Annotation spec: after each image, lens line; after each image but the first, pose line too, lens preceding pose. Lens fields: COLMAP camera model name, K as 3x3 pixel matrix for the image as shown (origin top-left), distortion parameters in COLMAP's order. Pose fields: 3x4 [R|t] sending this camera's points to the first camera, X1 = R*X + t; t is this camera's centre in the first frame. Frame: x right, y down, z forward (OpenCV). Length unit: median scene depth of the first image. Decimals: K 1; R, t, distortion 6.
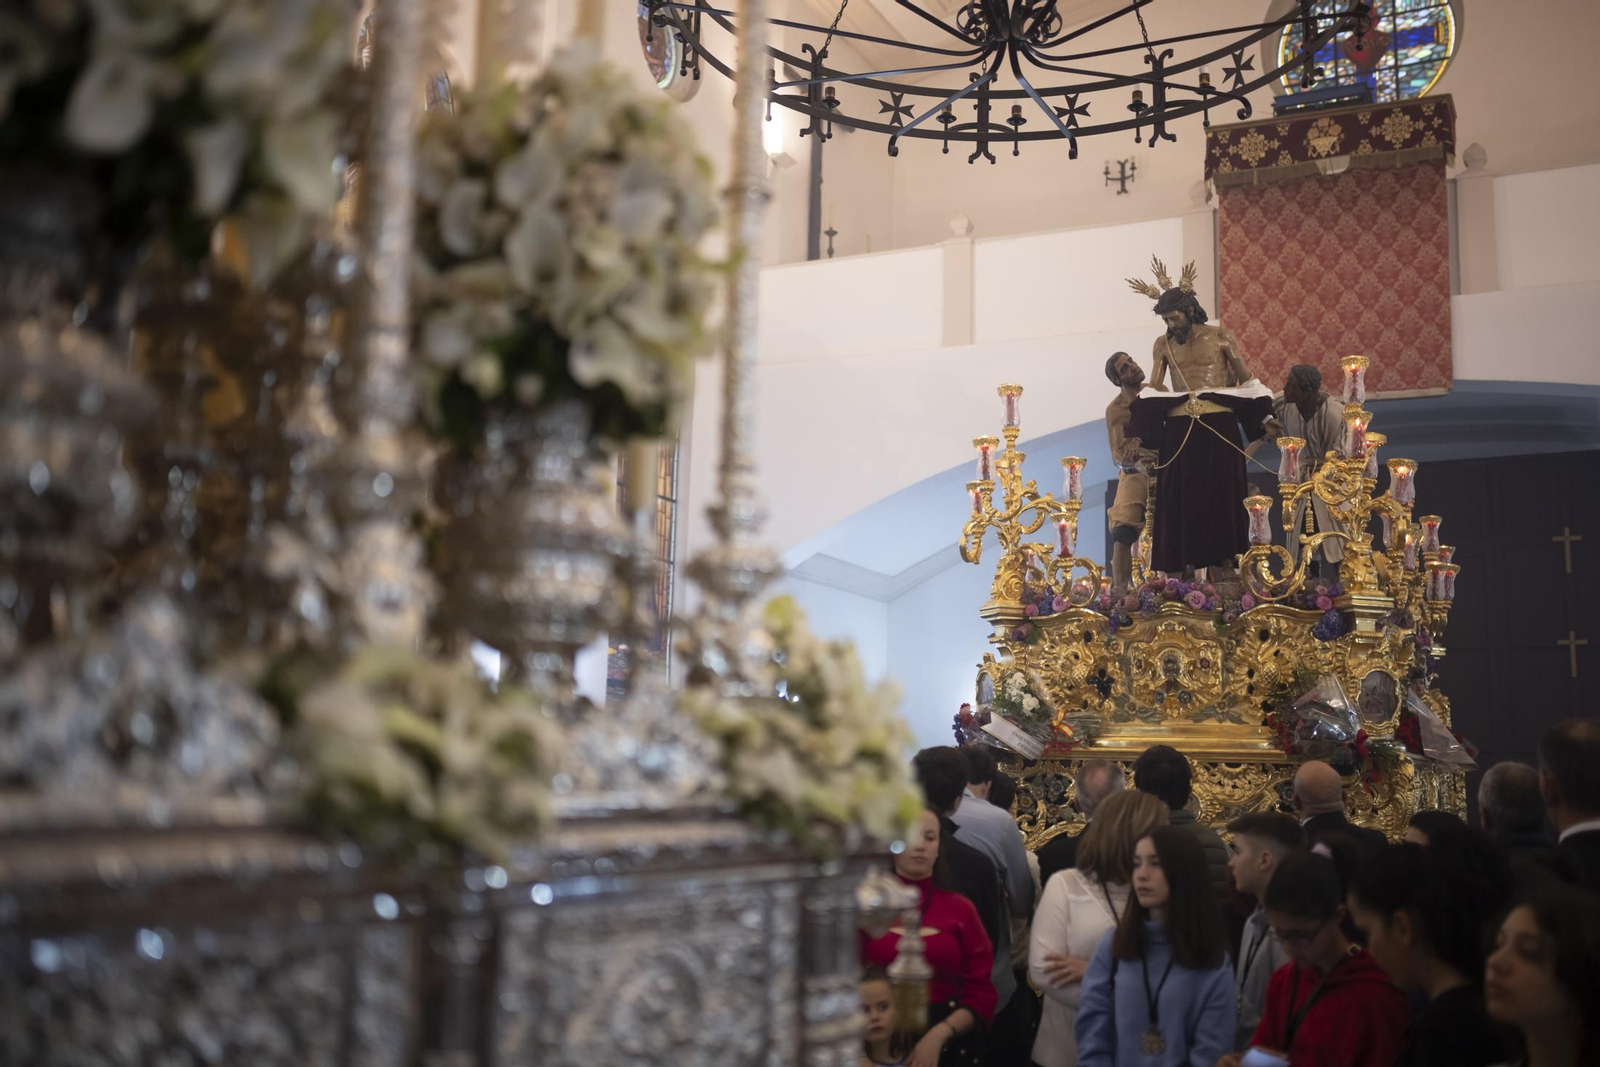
lens RADIAL K [[1556.9, 0, 800.0], [0, 1556.9, 533.5], [0, 0, 1]] dist [-0.093472, 0.140723]
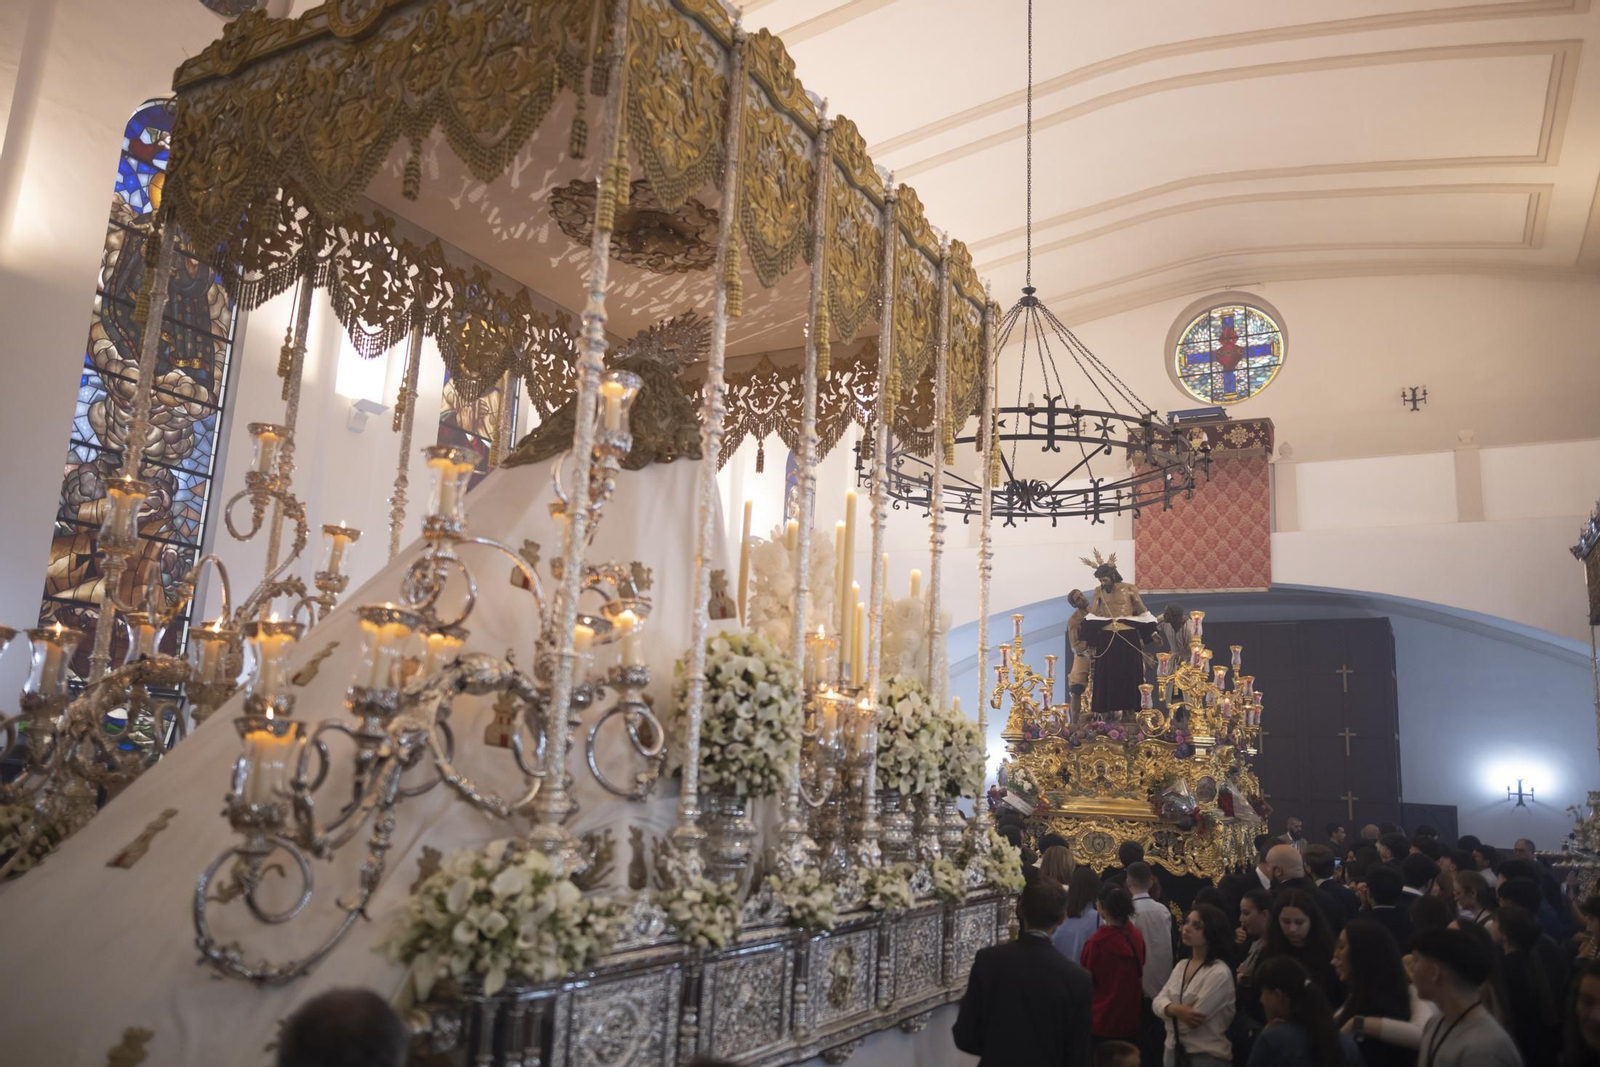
lens RADIAL K [[1144.7, 0, 800.0], [0, 1144.7, 533.5], [0, 0, 1]] dist [-0.072549, 0.070285]
pose [[0.999309, 0.017514, -0.032778, -0.091059], [-0.019250, 0.998387, -0.053420, -0.119566], [0.031790, 0.054014, 0.998034, -0.428831]]
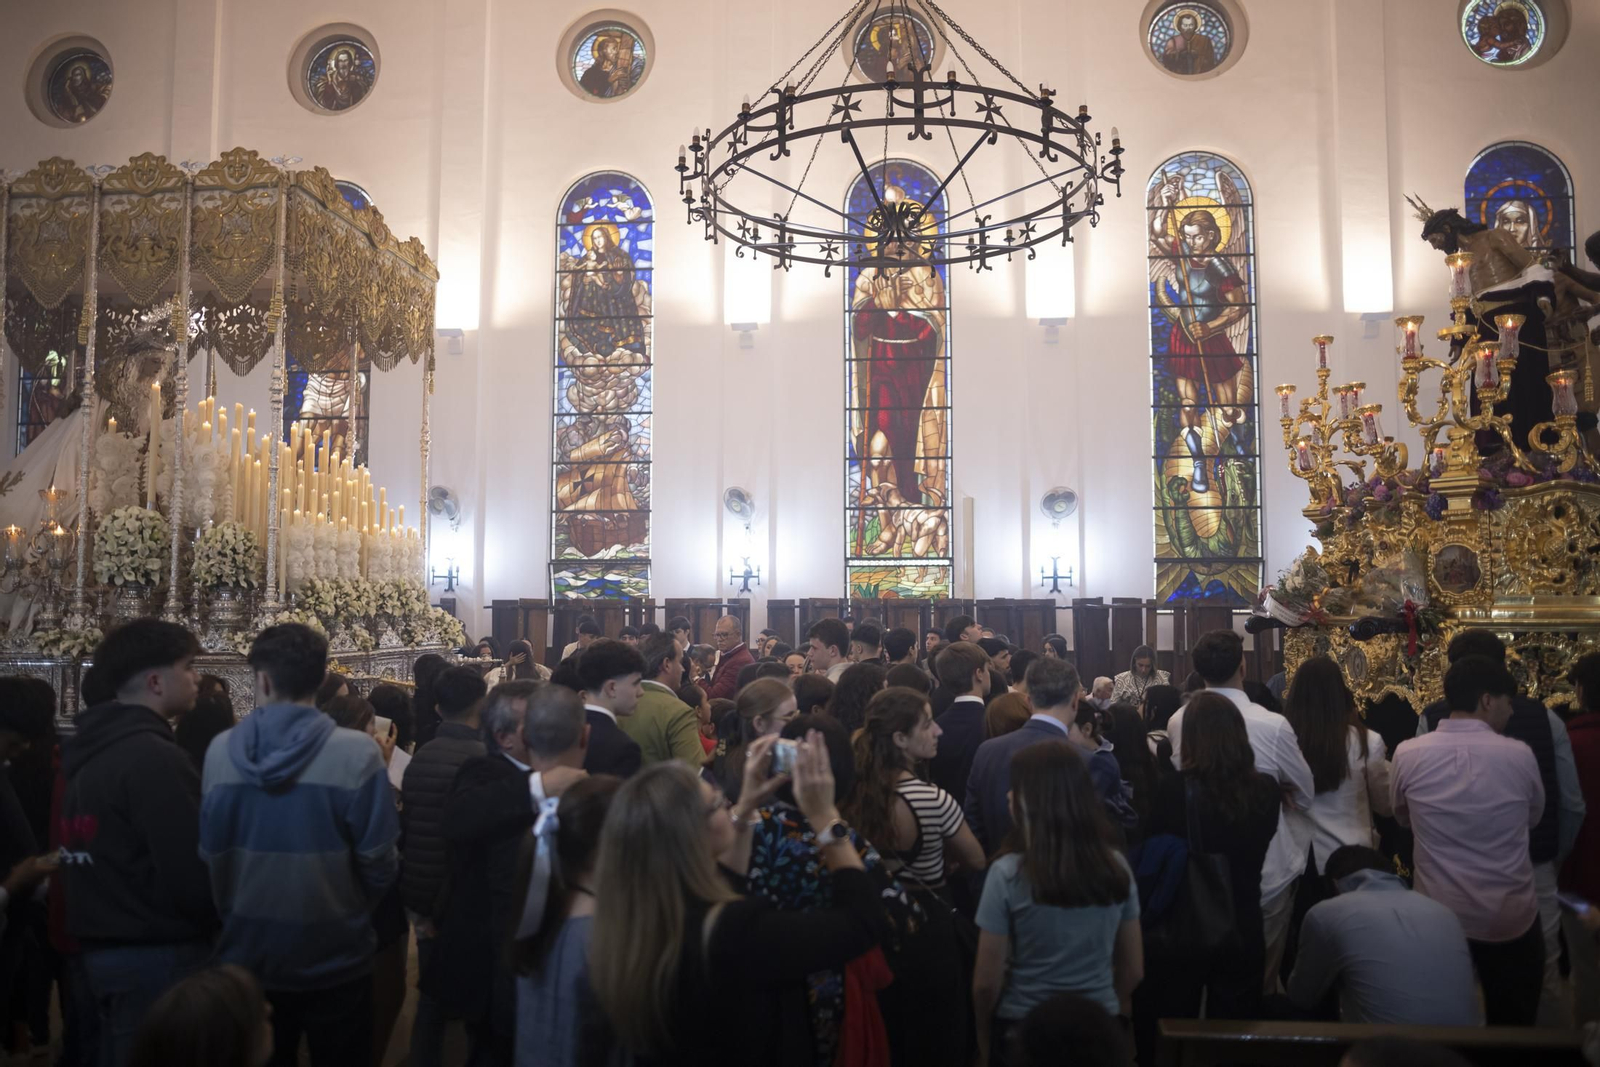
lens RADIAL K [[1055.9, 0, 800.0], [0, 1055.9, 533.5], [0, 0, 1]] dist [-0.043415, 0.002441]
pose [[0.385600, -0.094076, -0.917858, 0.753224], [0.149730, 0.987983, -0.038360, 0.039412], [0.910436, -0.122639, 0.395052, 0.249804]]
